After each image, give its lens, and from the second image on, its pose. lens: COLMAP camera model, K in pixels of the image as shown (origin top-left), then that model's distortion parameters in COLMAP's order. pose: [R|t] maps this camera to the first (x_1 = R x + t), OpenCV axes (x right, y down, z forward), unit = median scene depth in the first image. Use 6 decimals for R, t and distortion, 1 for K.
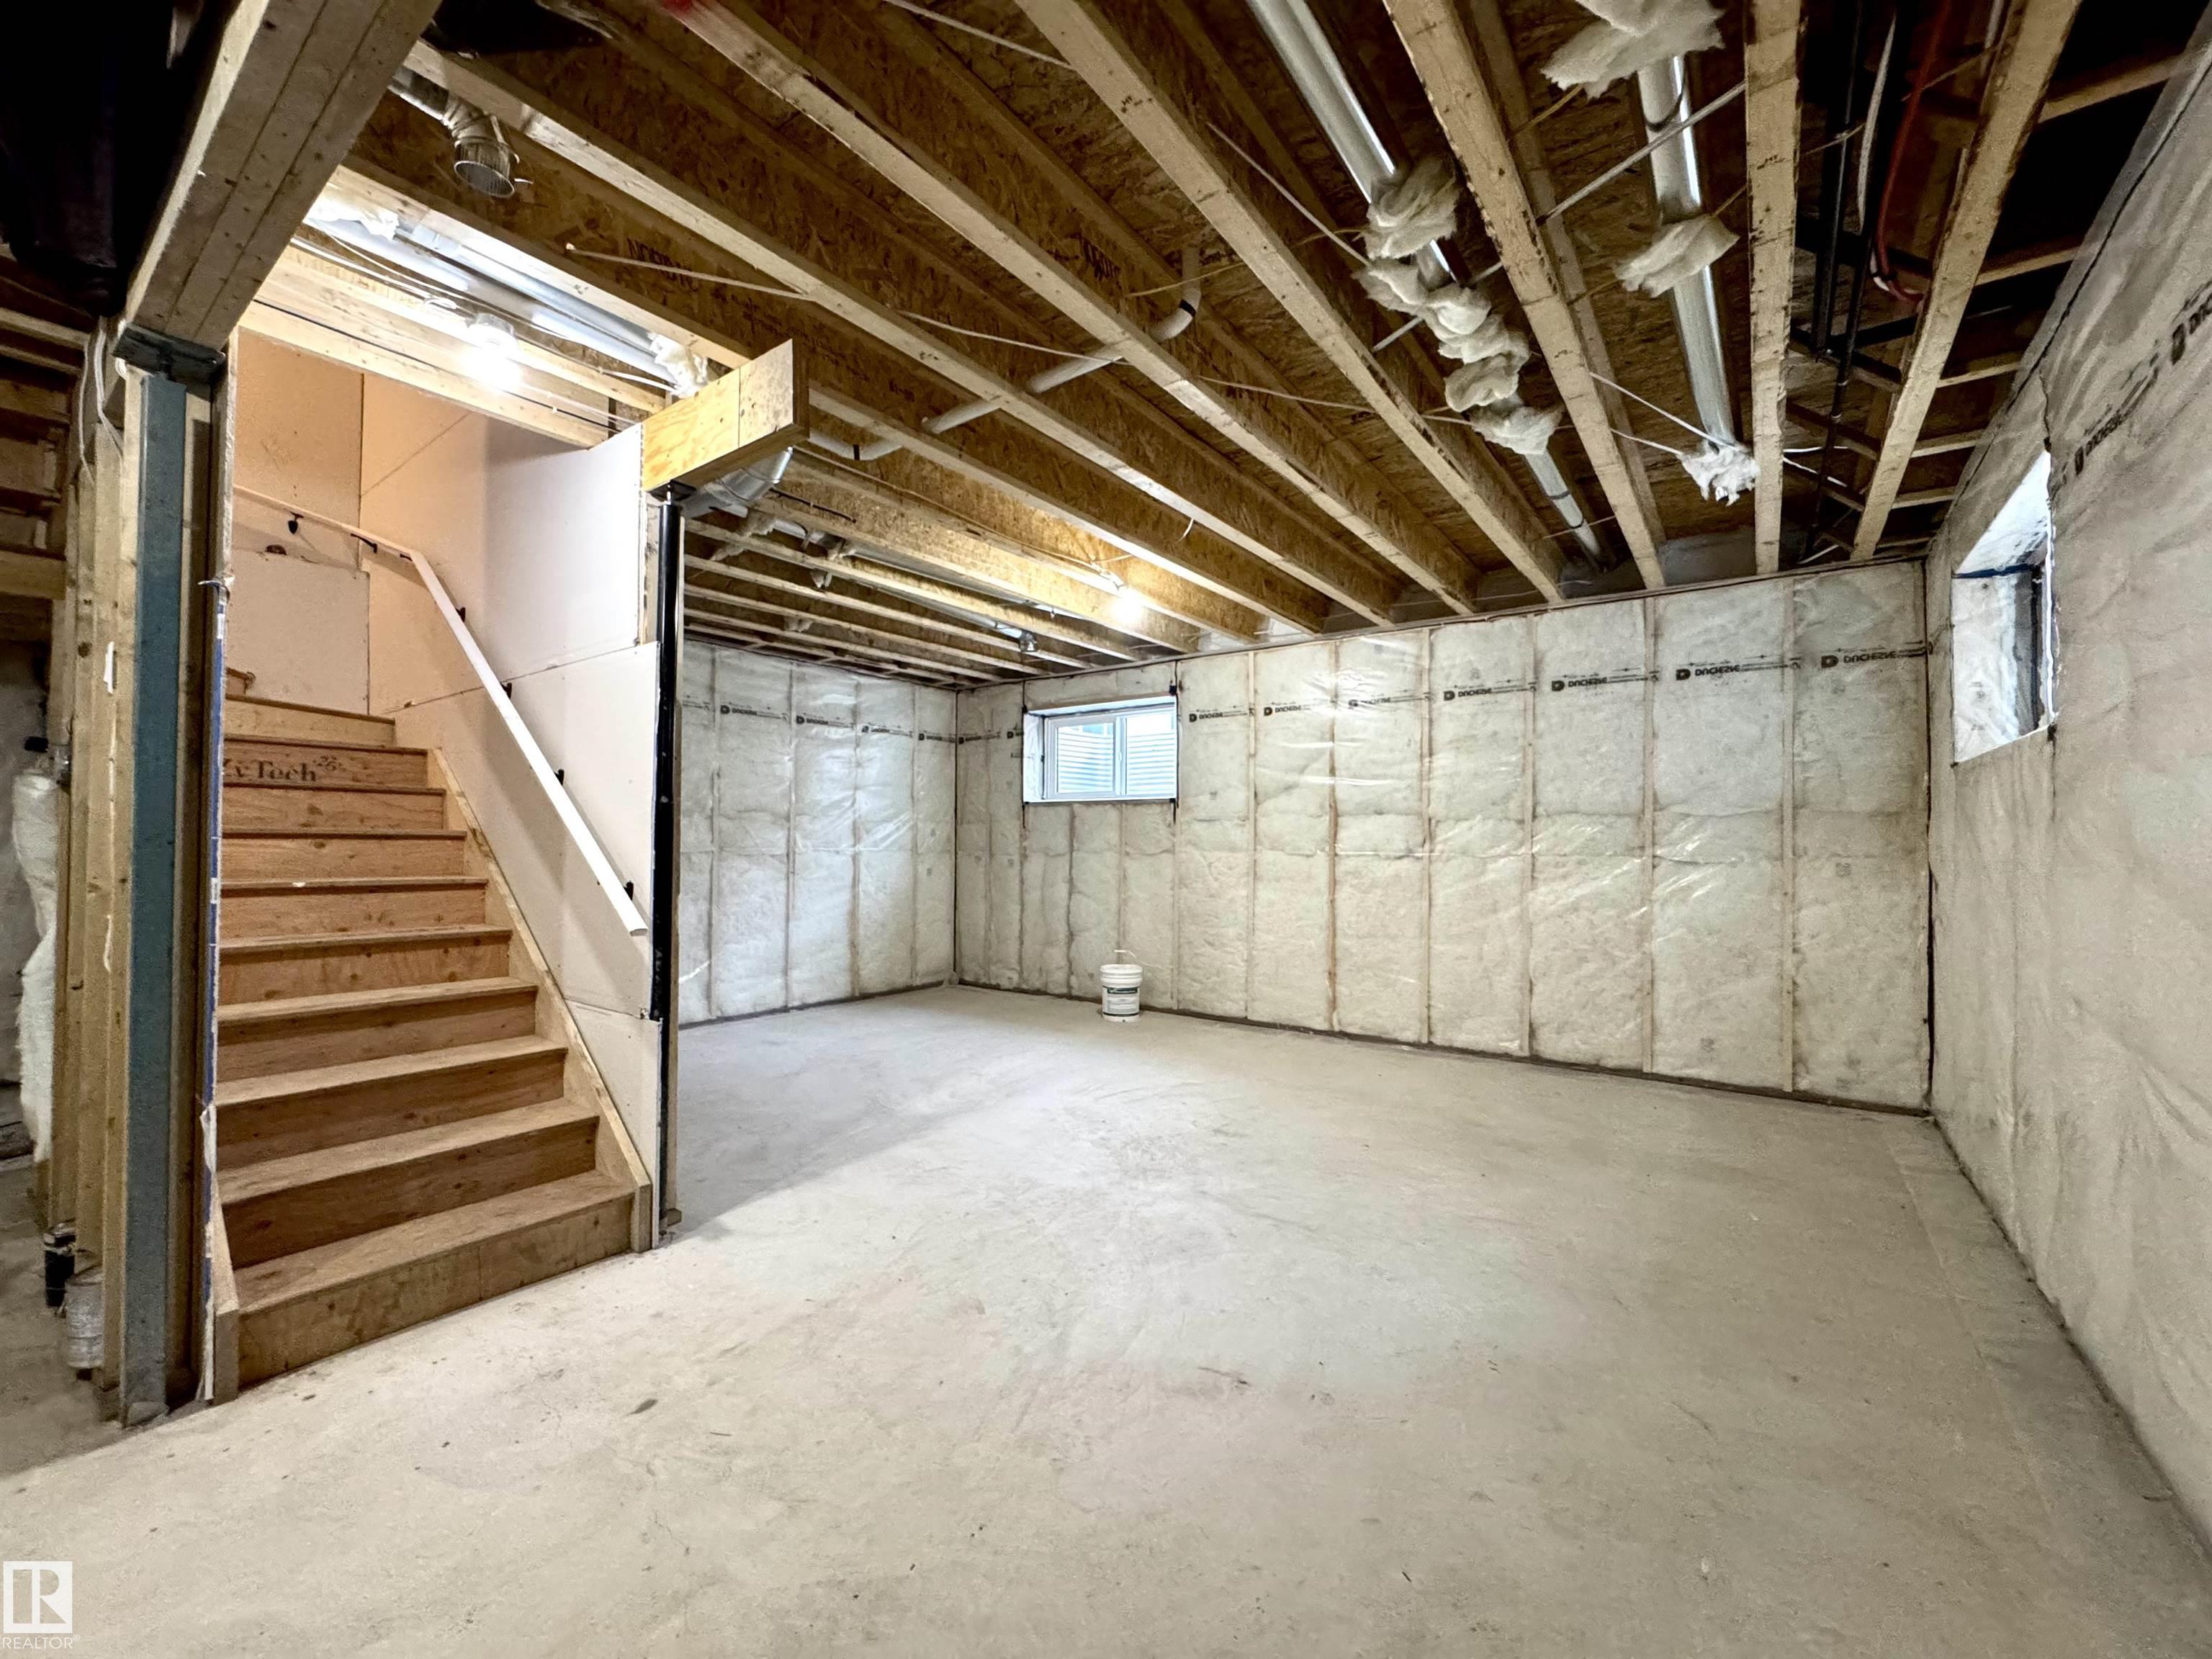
lens RADIAL K [[885.5, 0, 1106.9], [0, 885.5, 829.8], [0, 0, 1]] dist [-0.004383, 0.000909]
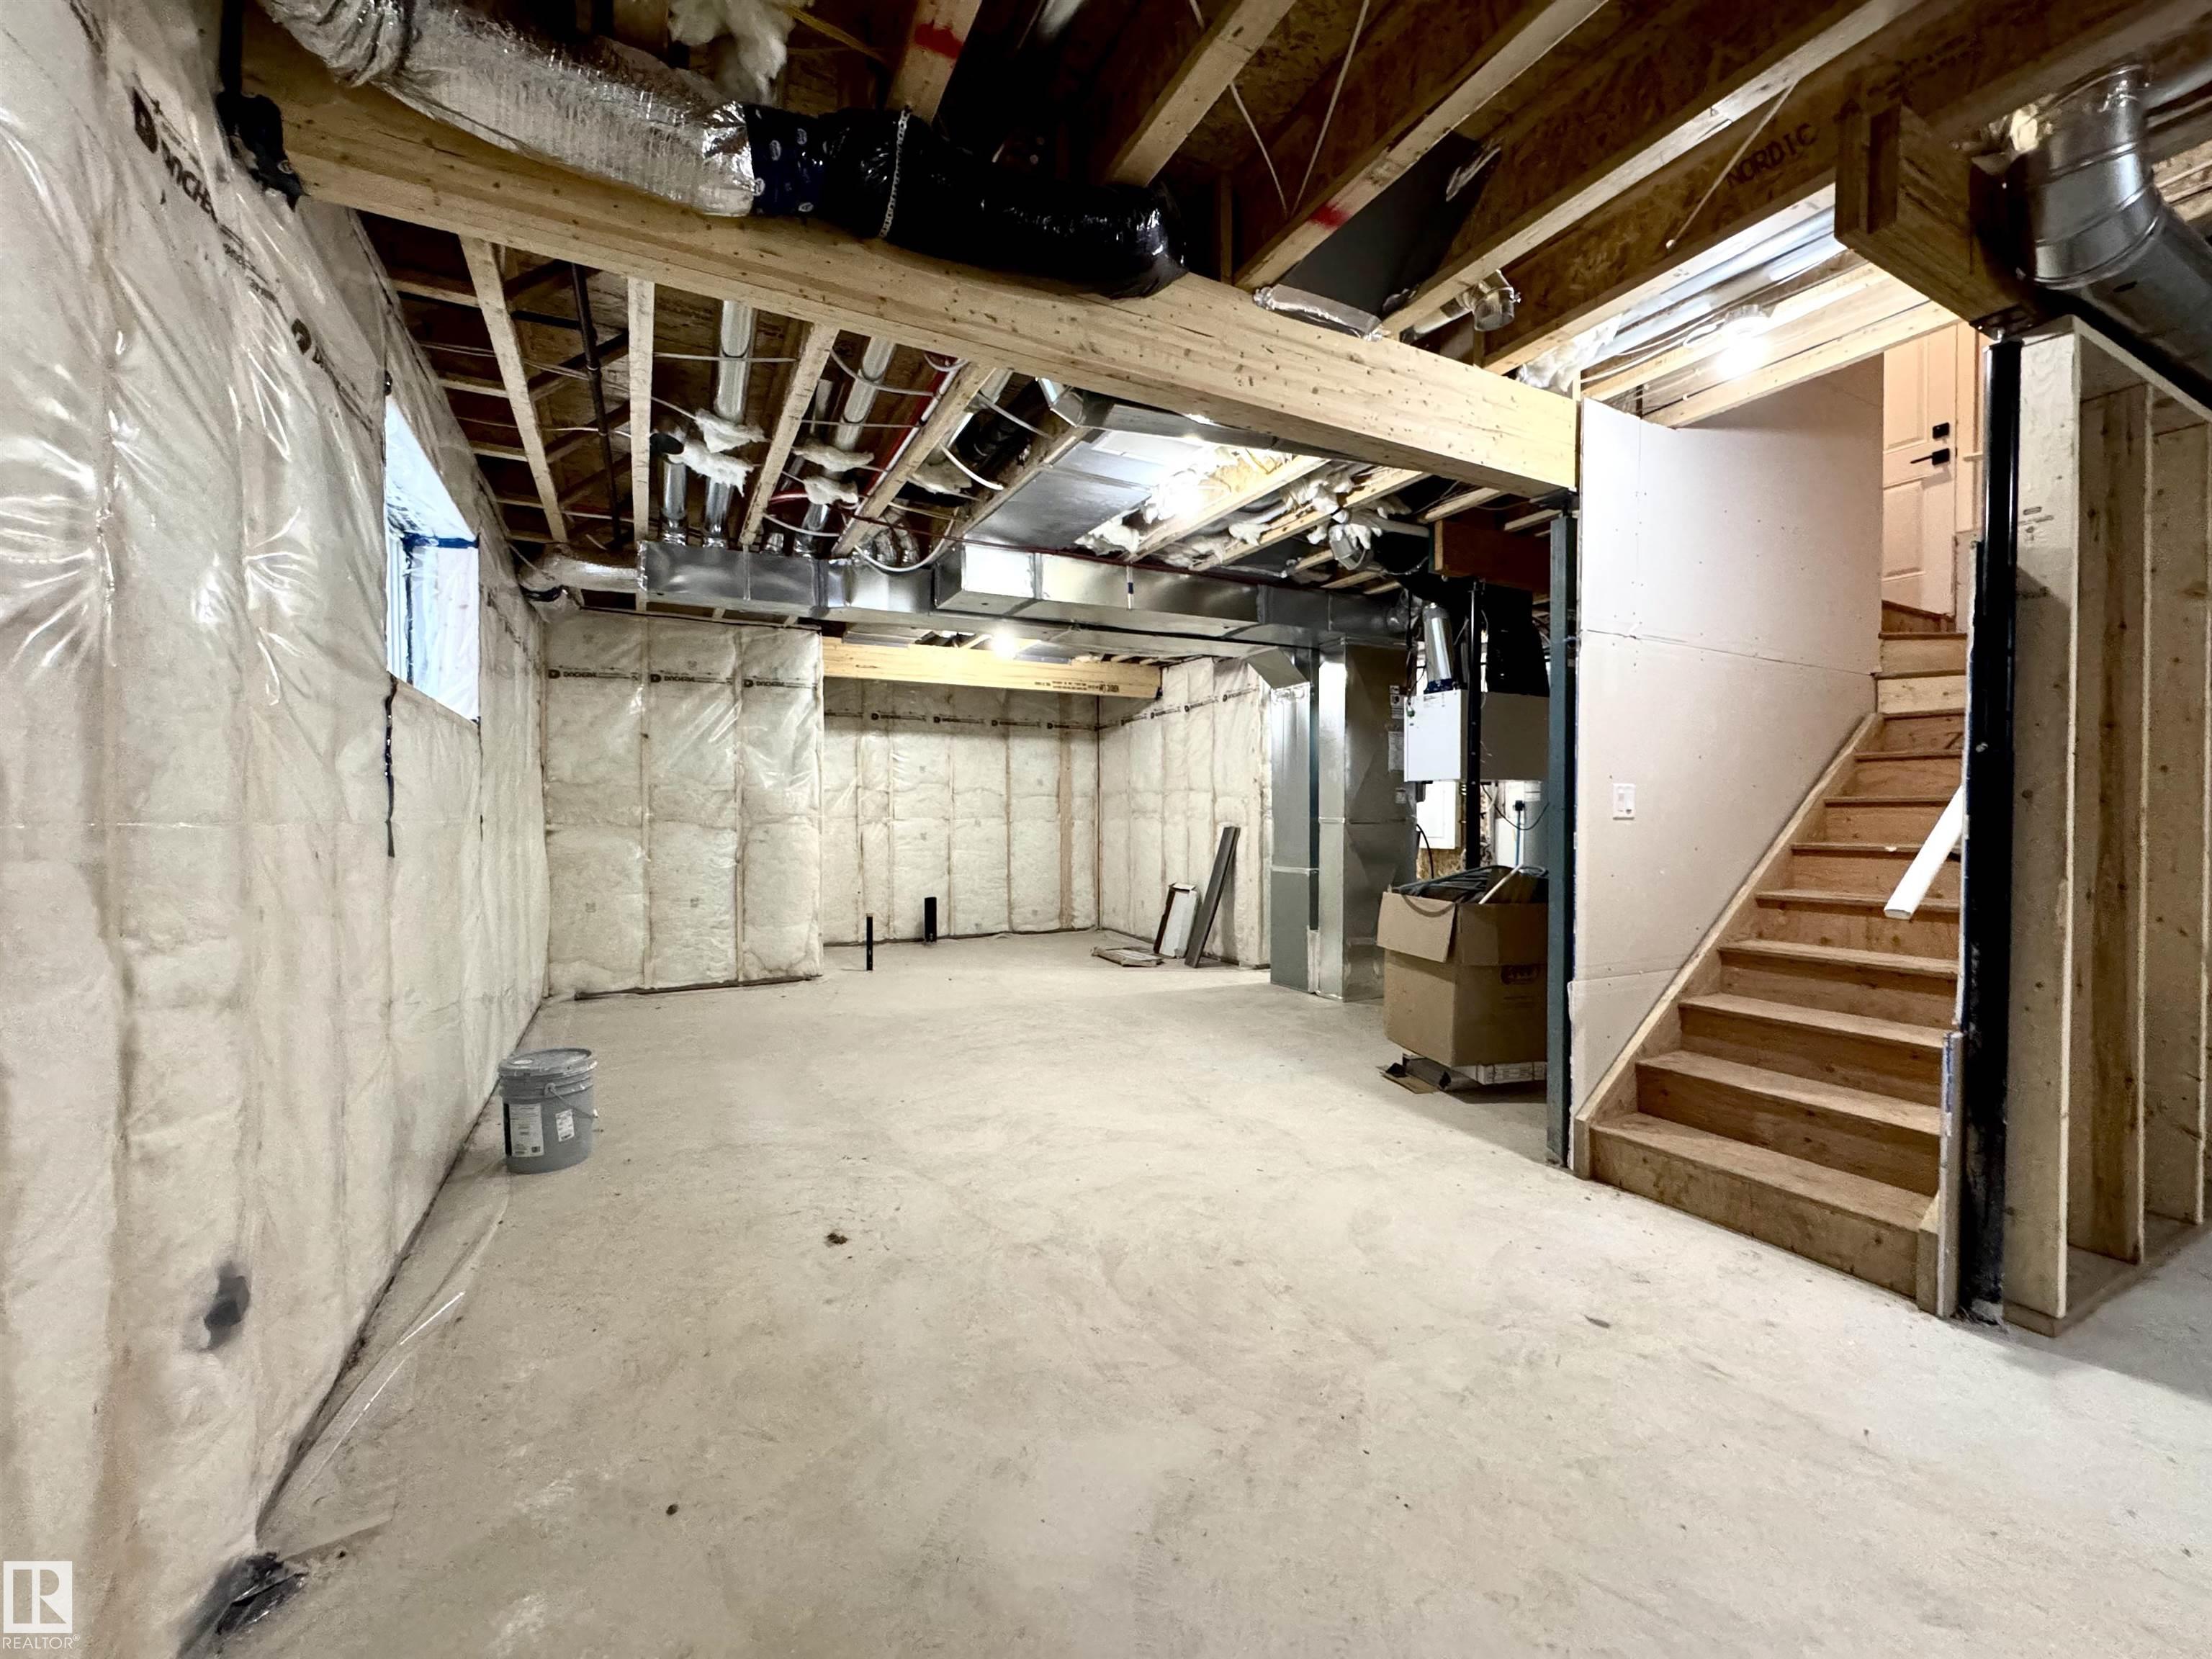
lens RADIAL K [[885.5, 0, 1107.3], [0, 885.5, 829.2], [0, 0, 1]] dist [-0.004383, 0.000909]
pose [[-0.433424, 0.009499, -0.901140, 0.613438], [0.012209, 0.999915, 0.004668, 0.028290], [0.901107, -0.008979, -0.433503, 0.800559]]
